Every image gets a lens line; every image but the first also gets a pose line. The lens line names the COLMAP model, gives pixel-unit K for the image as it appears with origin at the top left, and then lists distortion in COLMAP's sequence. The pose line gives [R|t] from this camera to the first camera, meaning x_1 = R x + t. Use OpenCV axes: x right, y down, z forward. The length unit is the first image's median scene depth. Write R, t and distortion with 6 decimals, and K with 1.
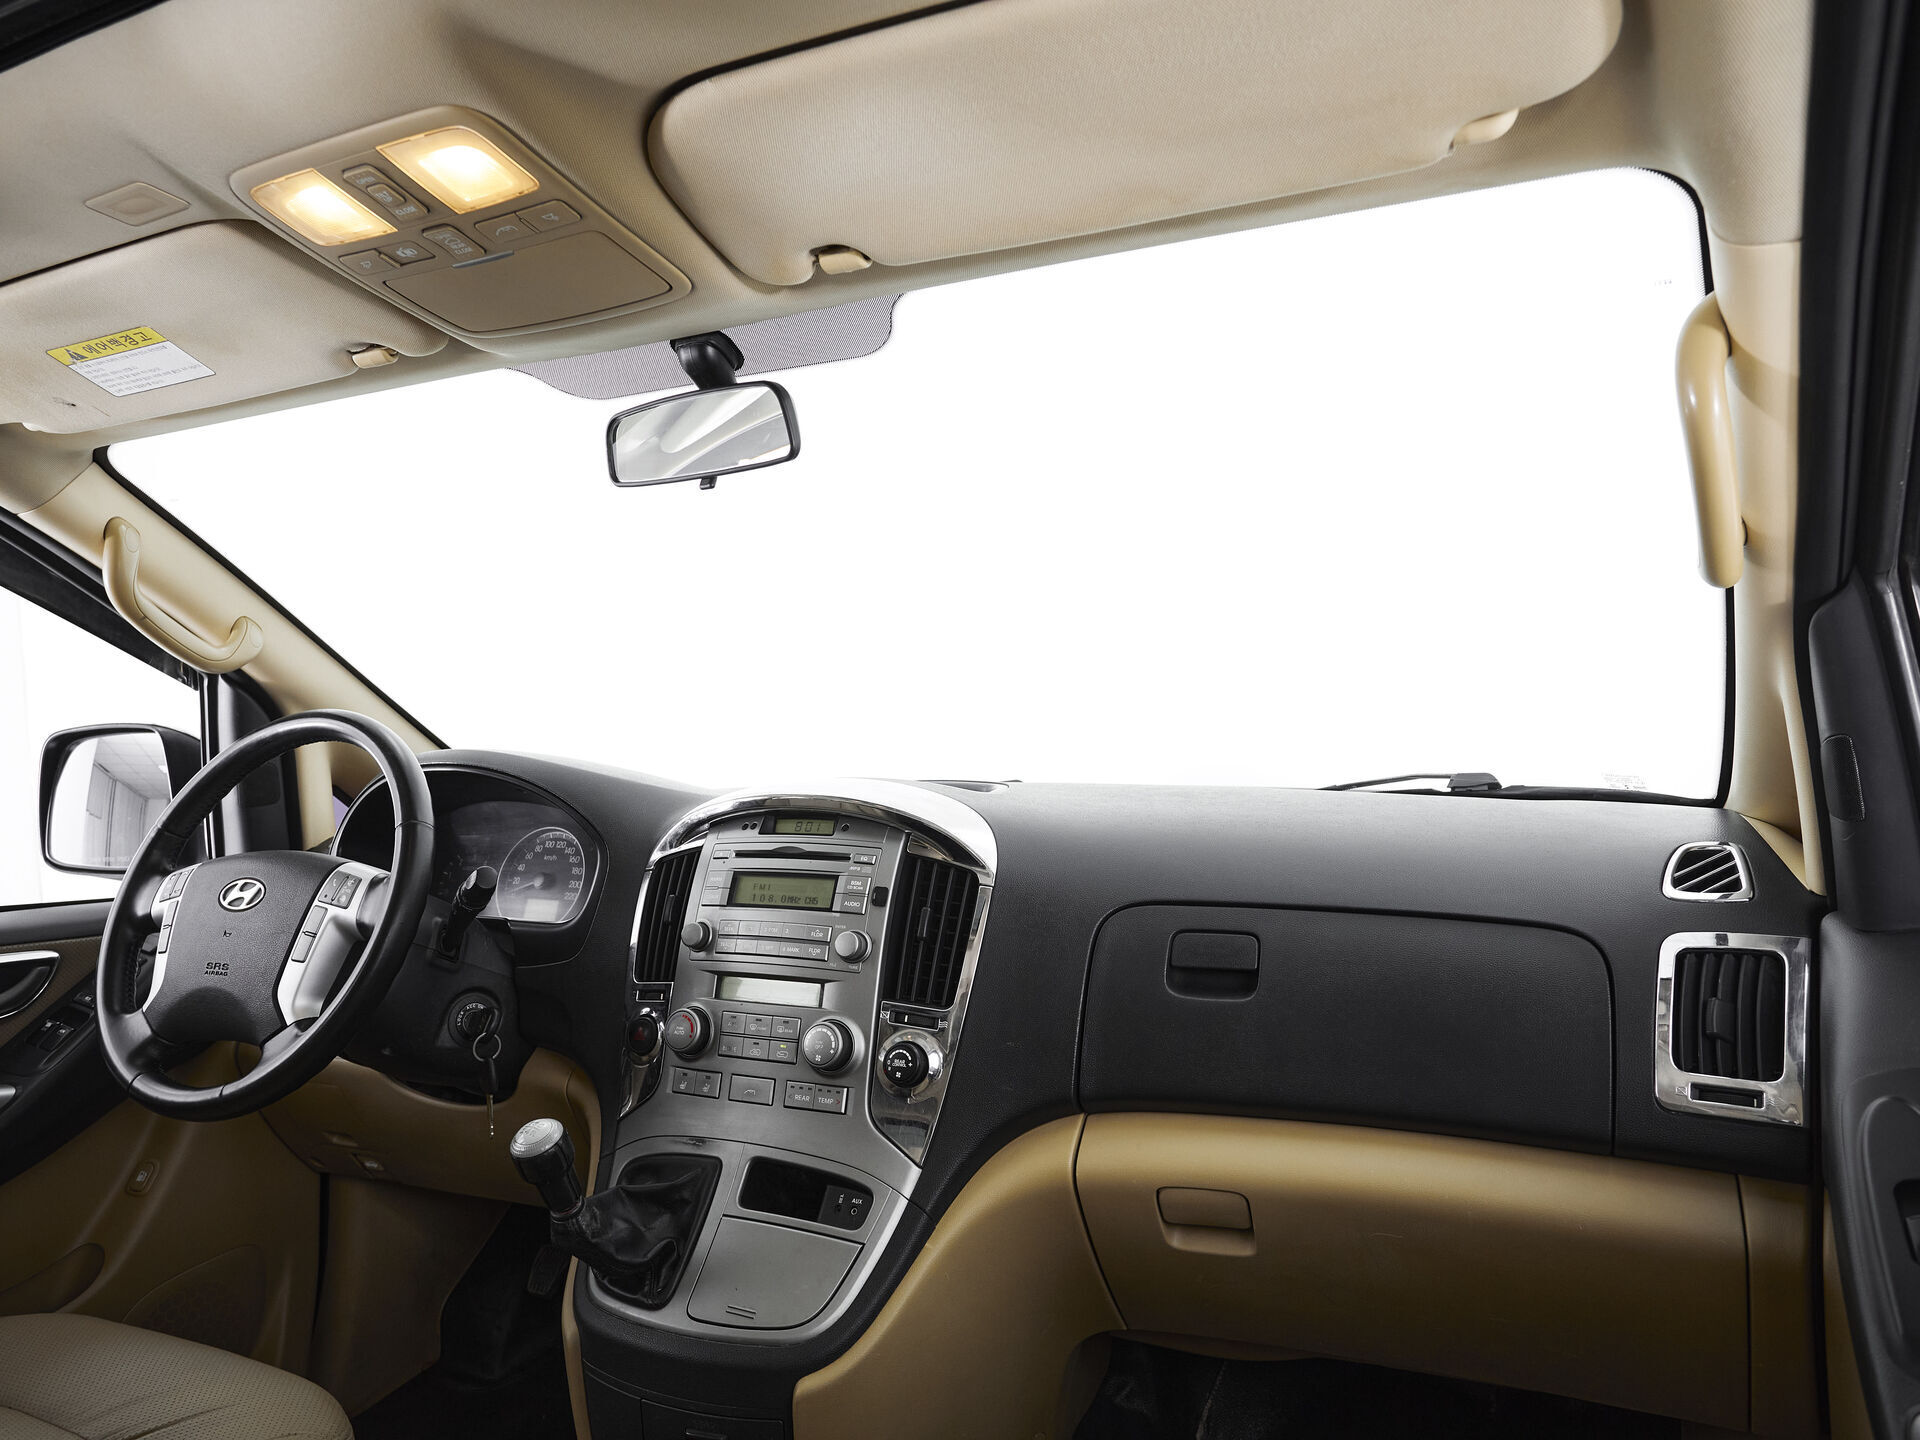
lens RADIAL K [[1302.0, 0, 949.6], [0, 1302.0, 725.5], [0, 0, 1]] dist [-0.067291, 0.058122]
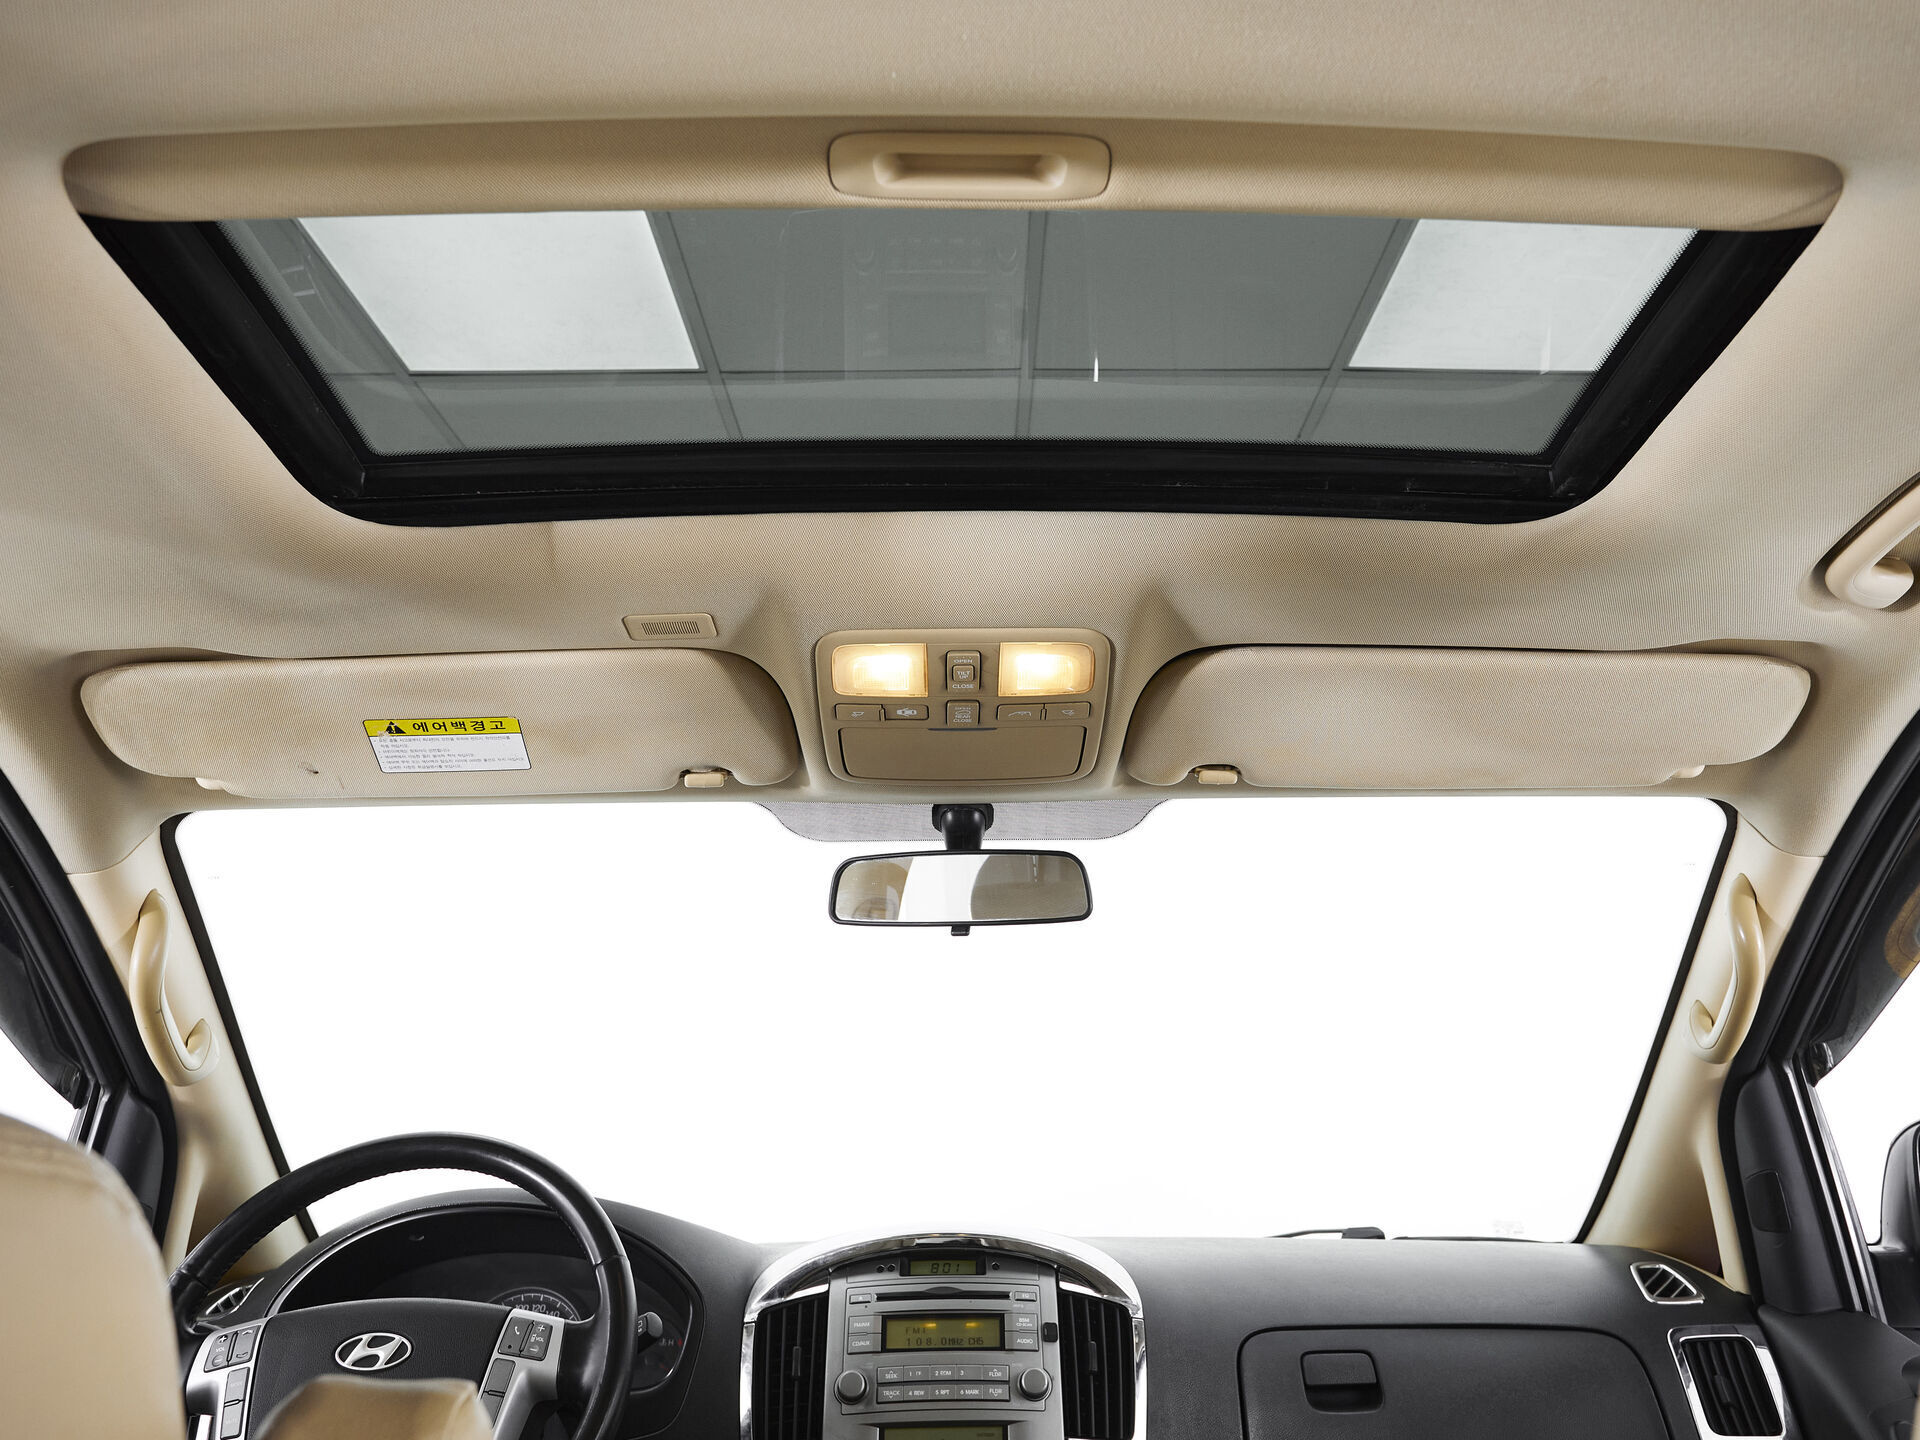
lens RADIAL K [[1395.4, 0, 988.7], [0, 1395.4, 730.3], [0, 0, 1]] dist [-0.056851, 0.050199]
pose [[0.892525, 0.157648, 0.422548, -0.634945], [-0.003117, 0.939050, -0.343766, 0.057606], [-0.450988, 0.305503, 0.838617, -0.063350]]
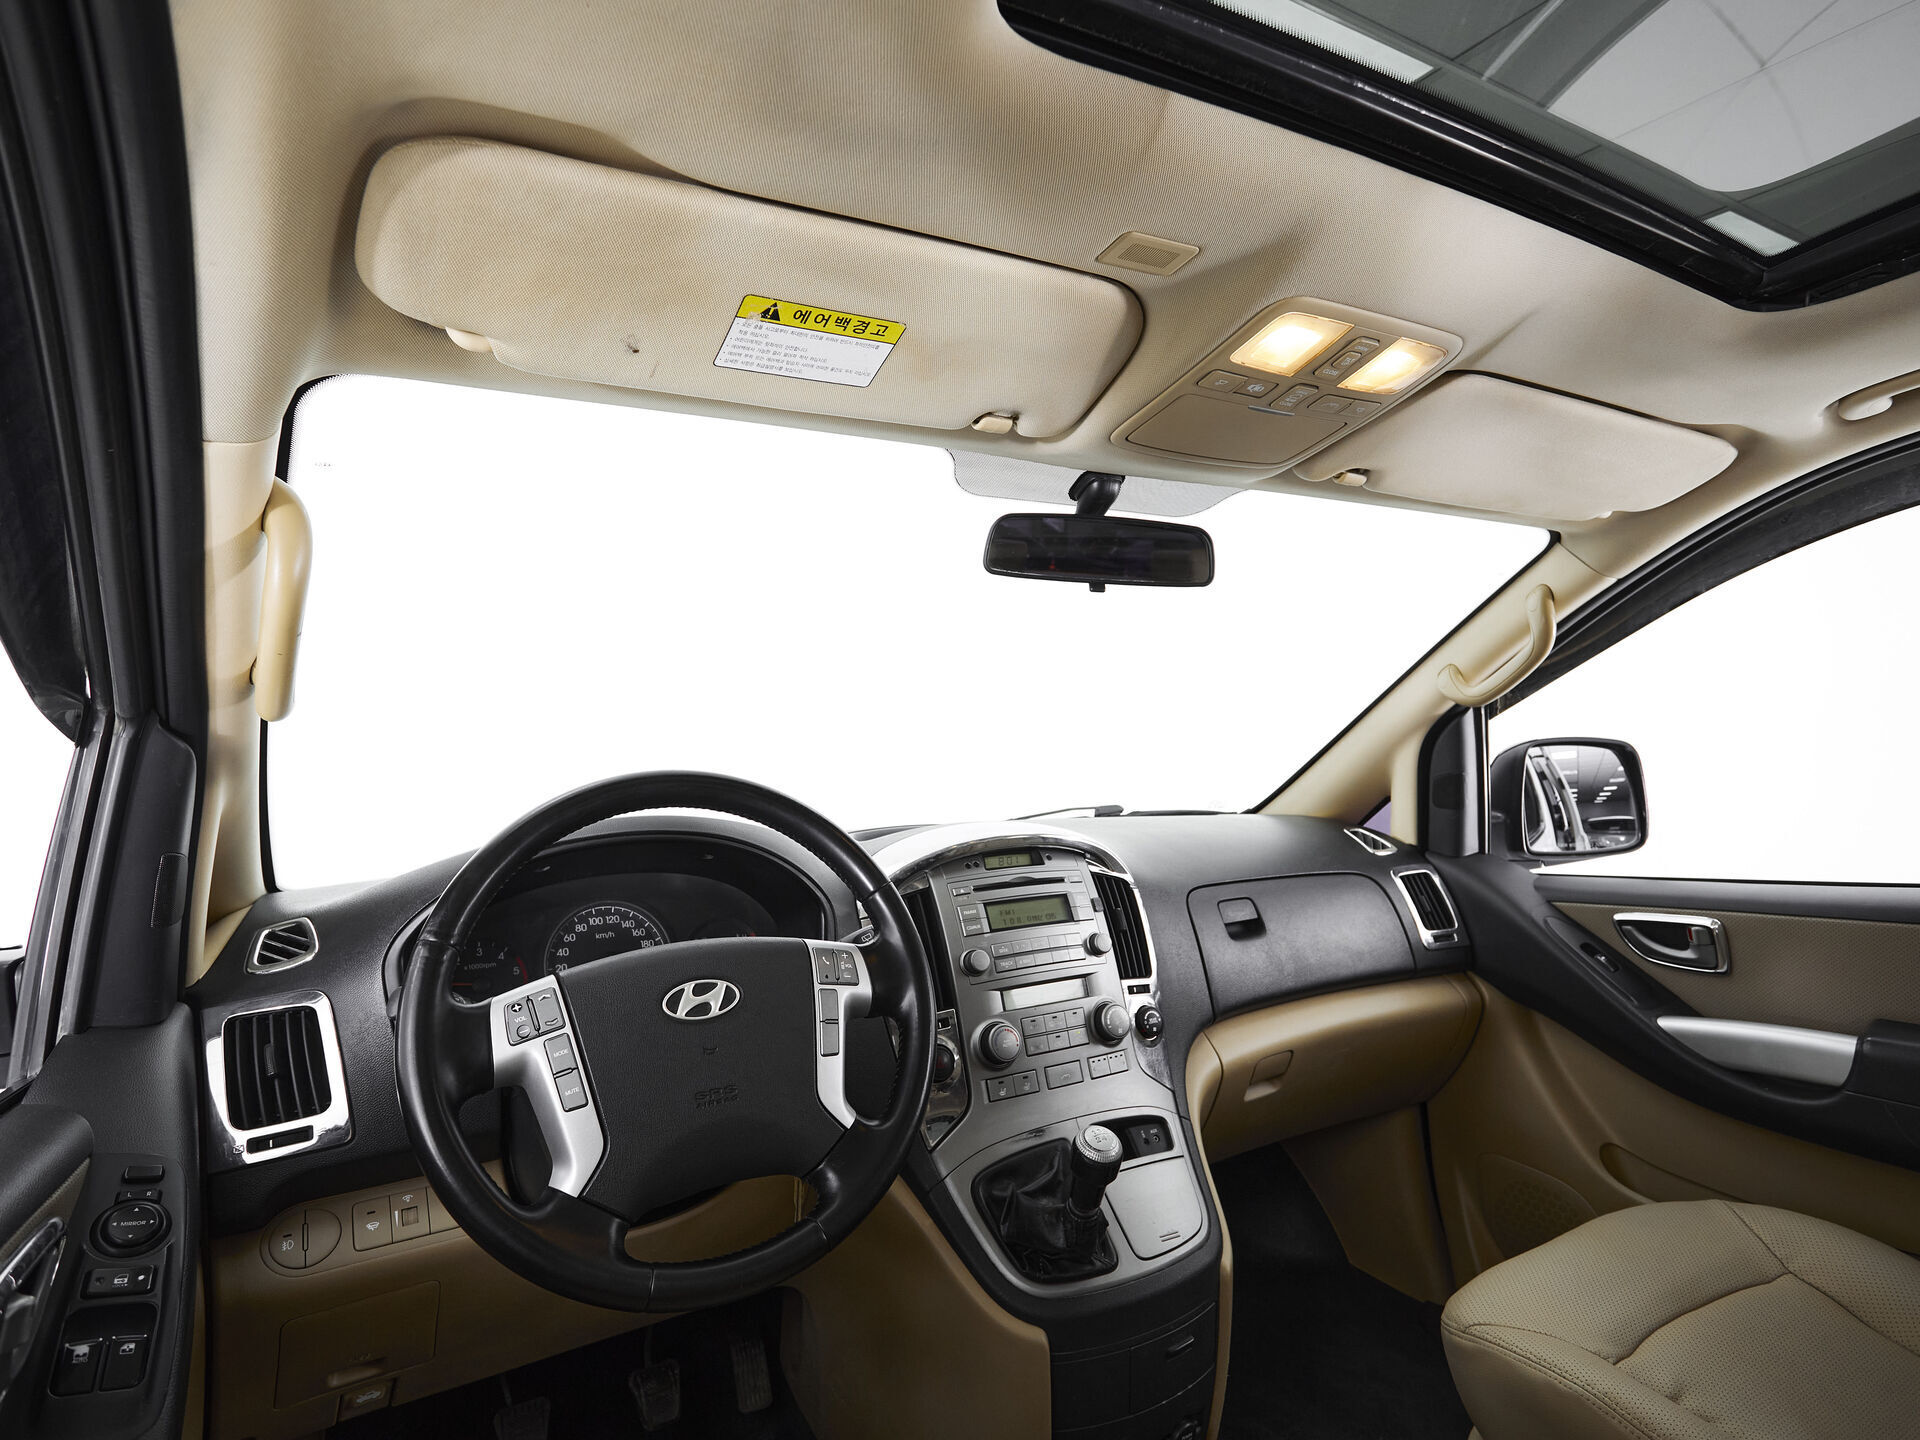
lens RADIAL K [[1011.7, 0, 953.4], [0, 1011.7, 722.3], [0, 0, 1]] dist [0.000837, -0.000424]
pose [[0.583862, 0.030421, 0.811283, -0.976862], [0.024849, 0.998160, -0.055312, -0.002694], [-0.811473, 0.052454, 0.582032, 0.491798]]
